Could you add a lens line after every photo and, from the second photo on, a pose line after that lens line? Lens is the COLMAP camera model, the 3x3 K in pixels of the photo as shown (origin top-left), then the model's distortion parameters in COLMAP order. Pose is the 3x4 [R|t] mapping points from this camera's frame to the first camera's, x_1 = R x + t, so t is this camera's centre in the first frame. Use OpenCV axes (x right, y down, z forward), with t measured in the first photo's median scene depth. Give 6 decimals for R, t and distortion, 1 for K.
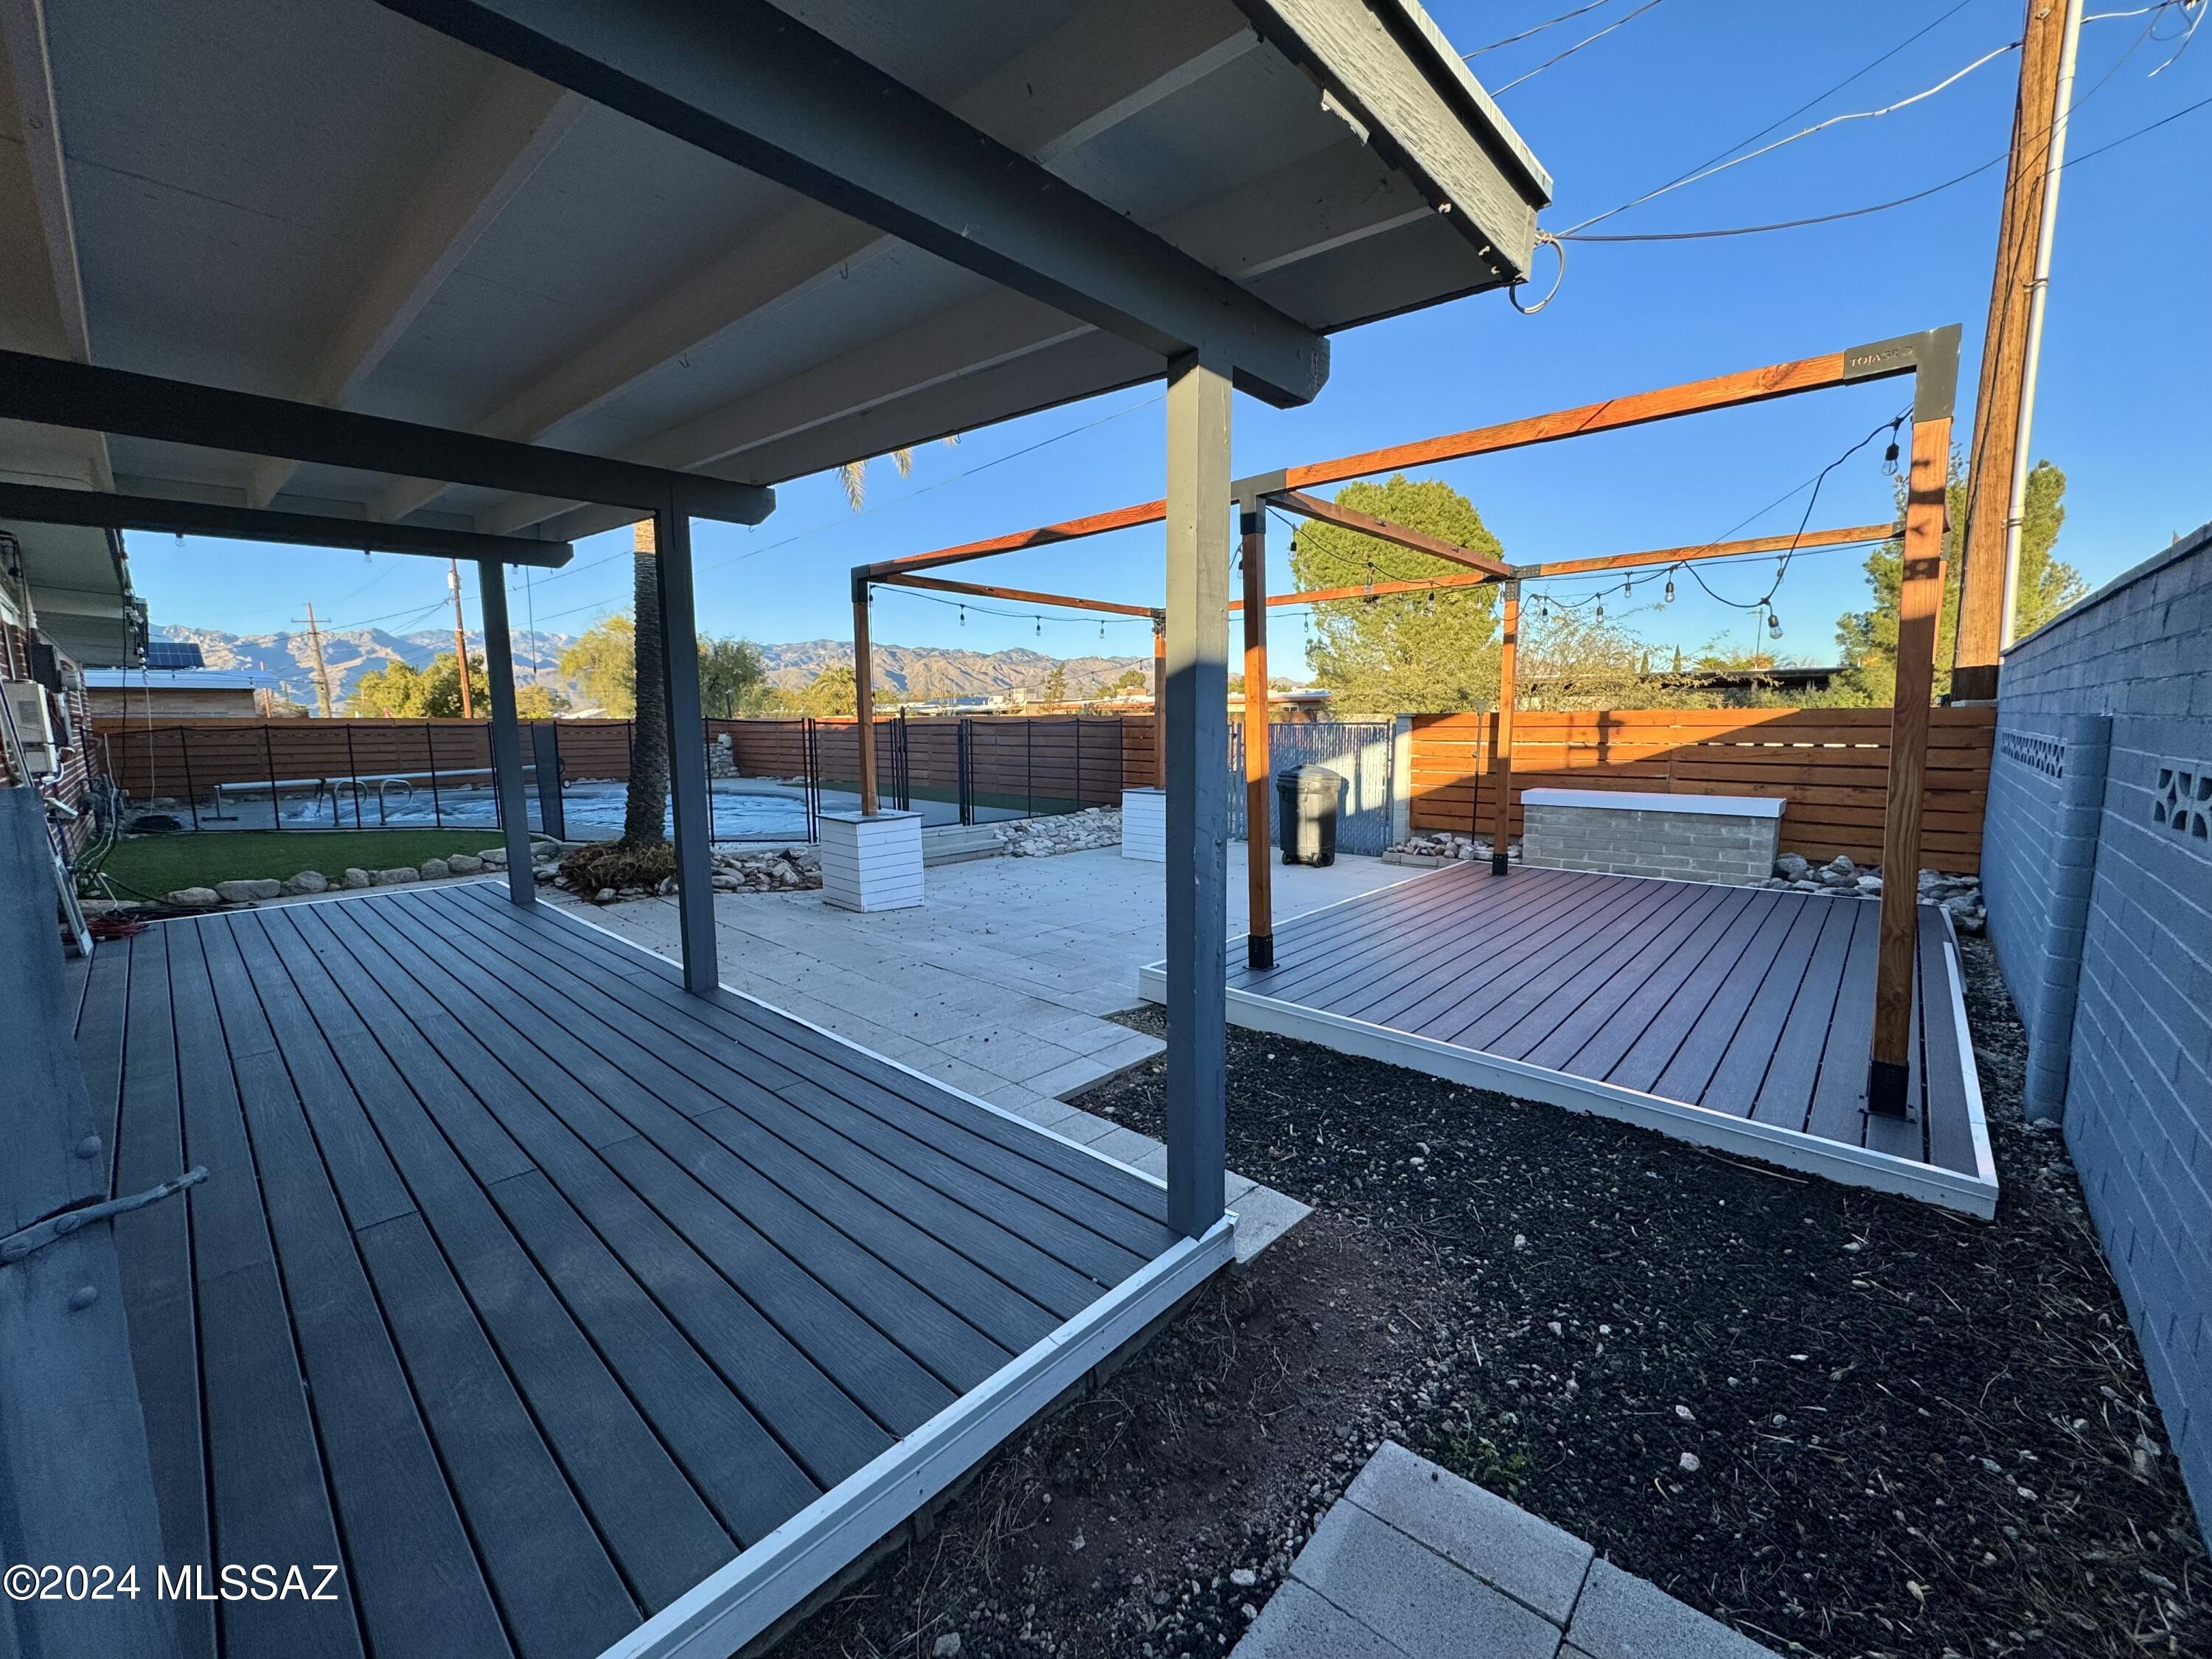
lens RADIAL K [[877.3, 0, 1107.0], [0, 877.3, 822.0], [0, 0, 1]] dist [-0.001088, 0.000098]
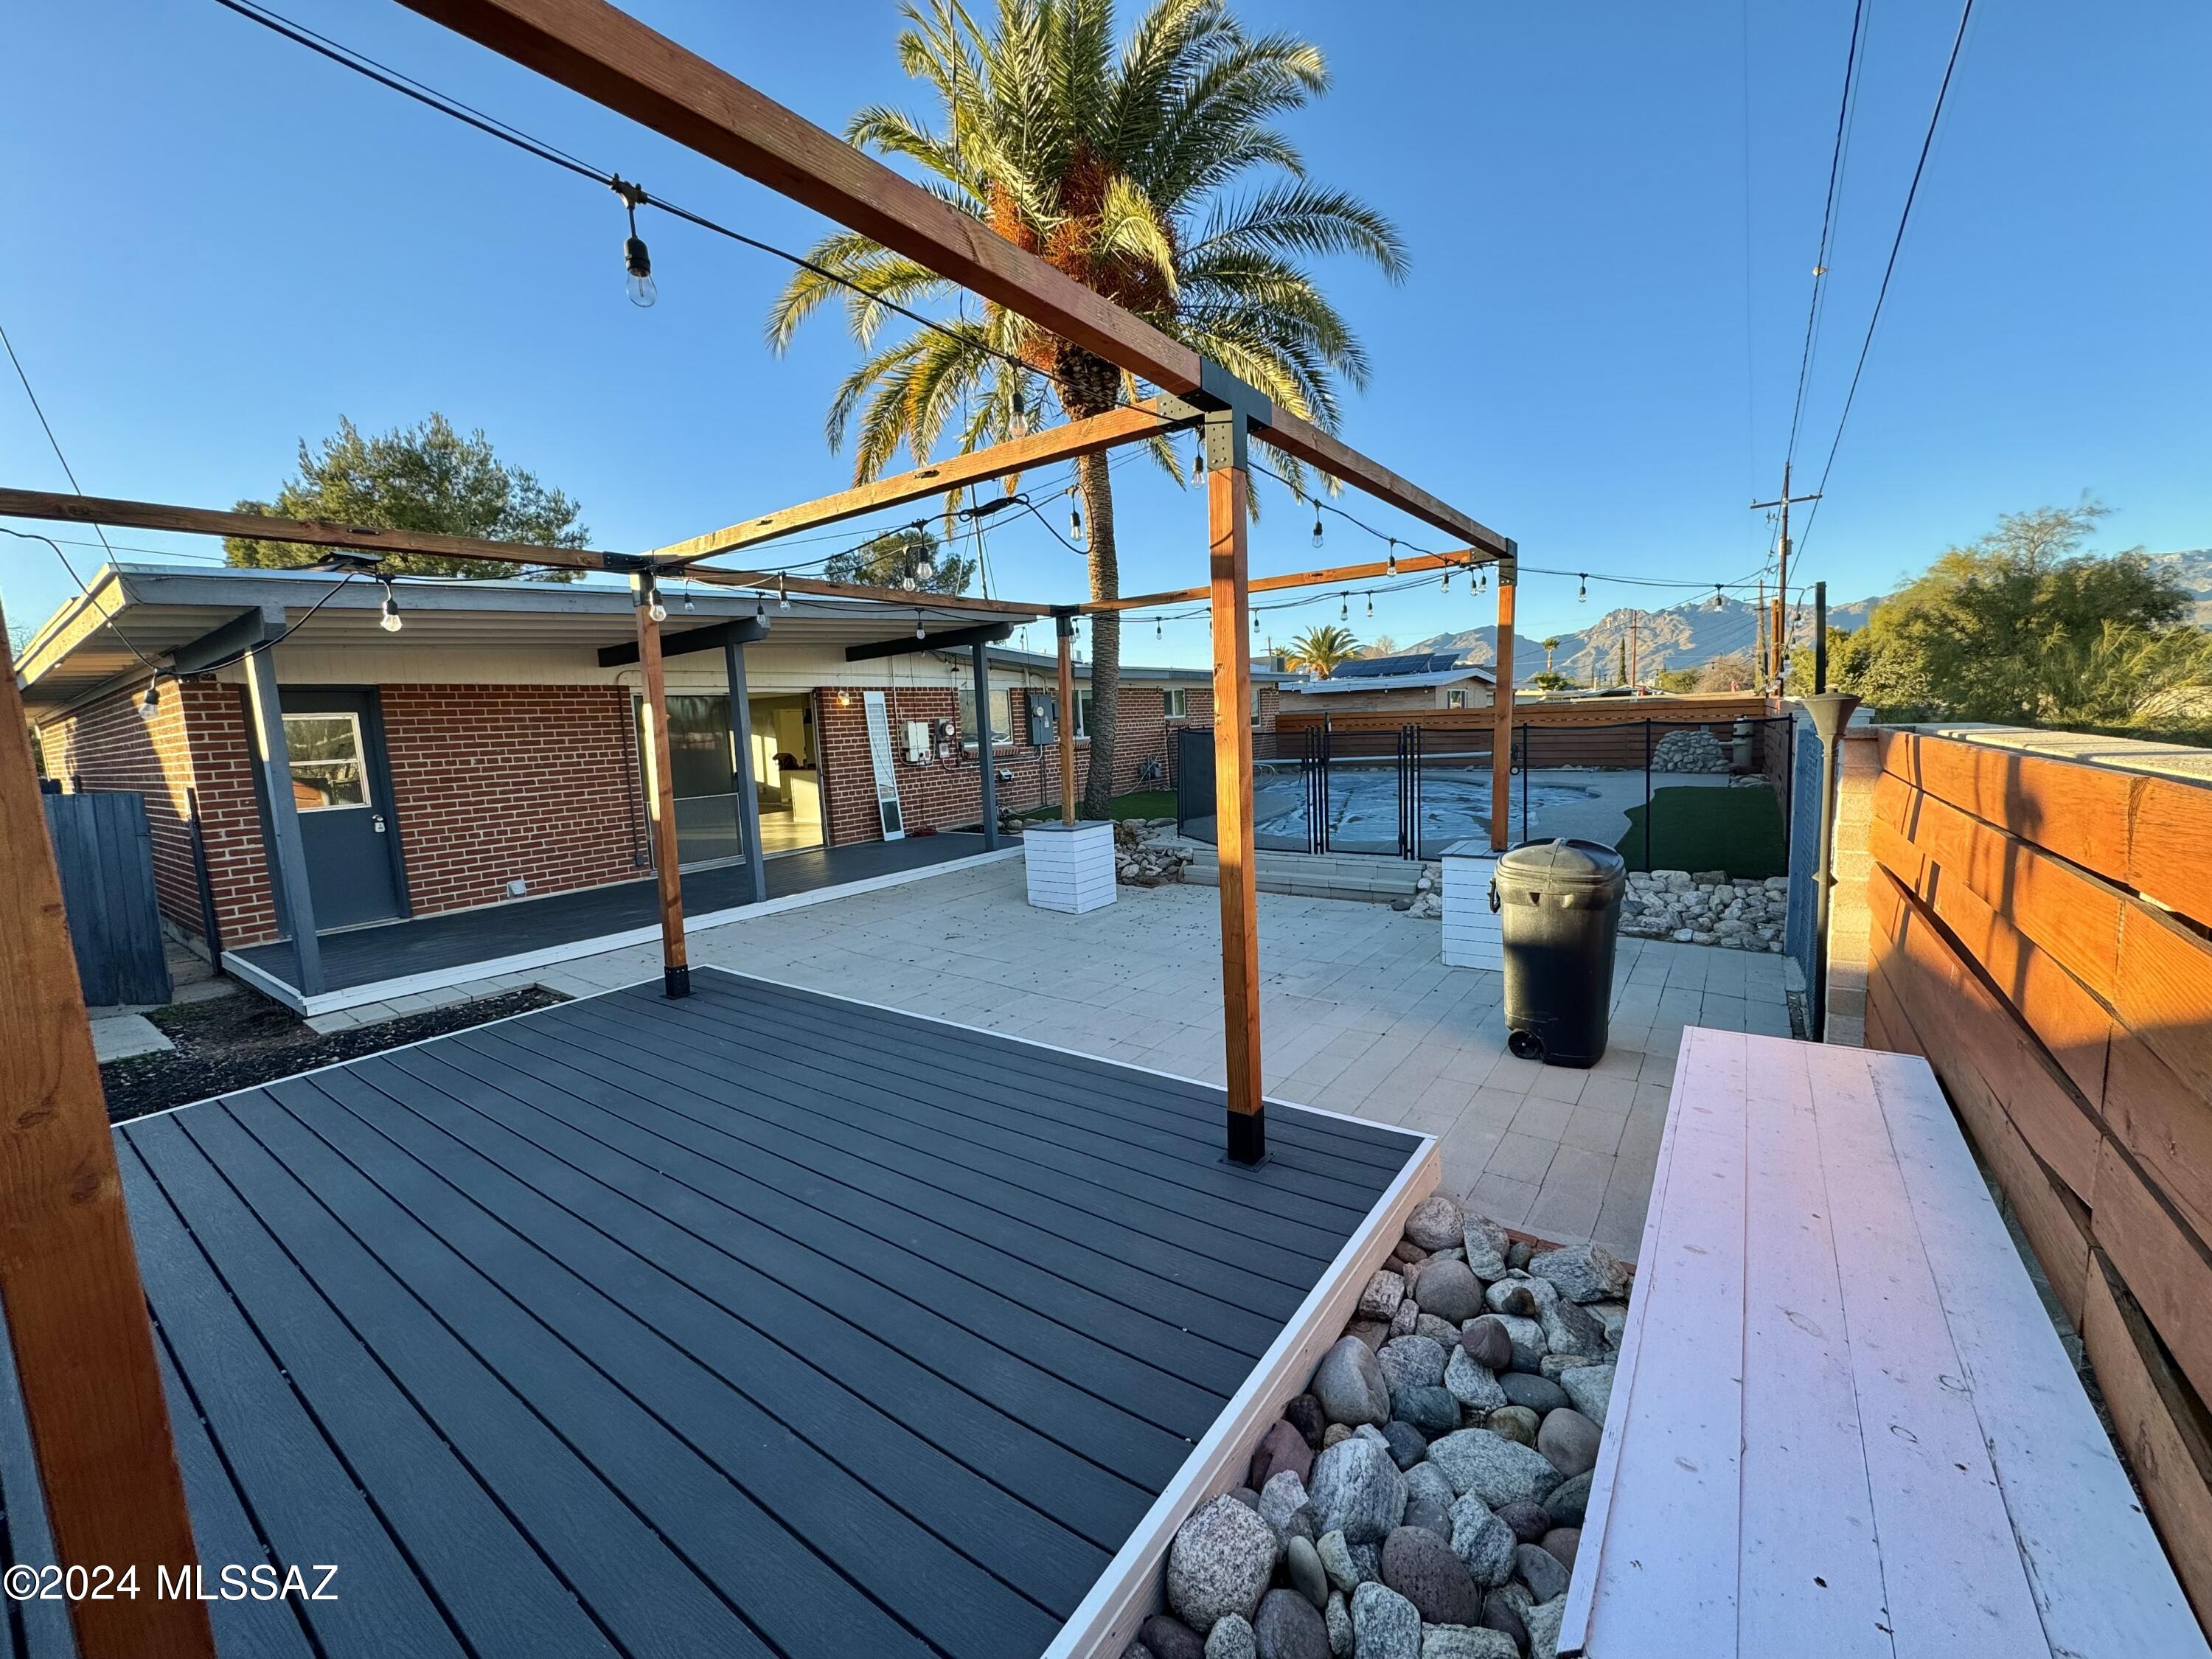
lens RADIAL K [[877.3, 0, 1107.1], [0, 877.3, 834.2], [0, 0, 1]] dist [-0.001088, 0.000098]
pose [[0.109569, 0.124010, -0.986213, 0.863405], [-0.071501, 0.990600, 0.116618, -0.131990], [0.991404, 0.057738, 0.117406, 0.951399]]
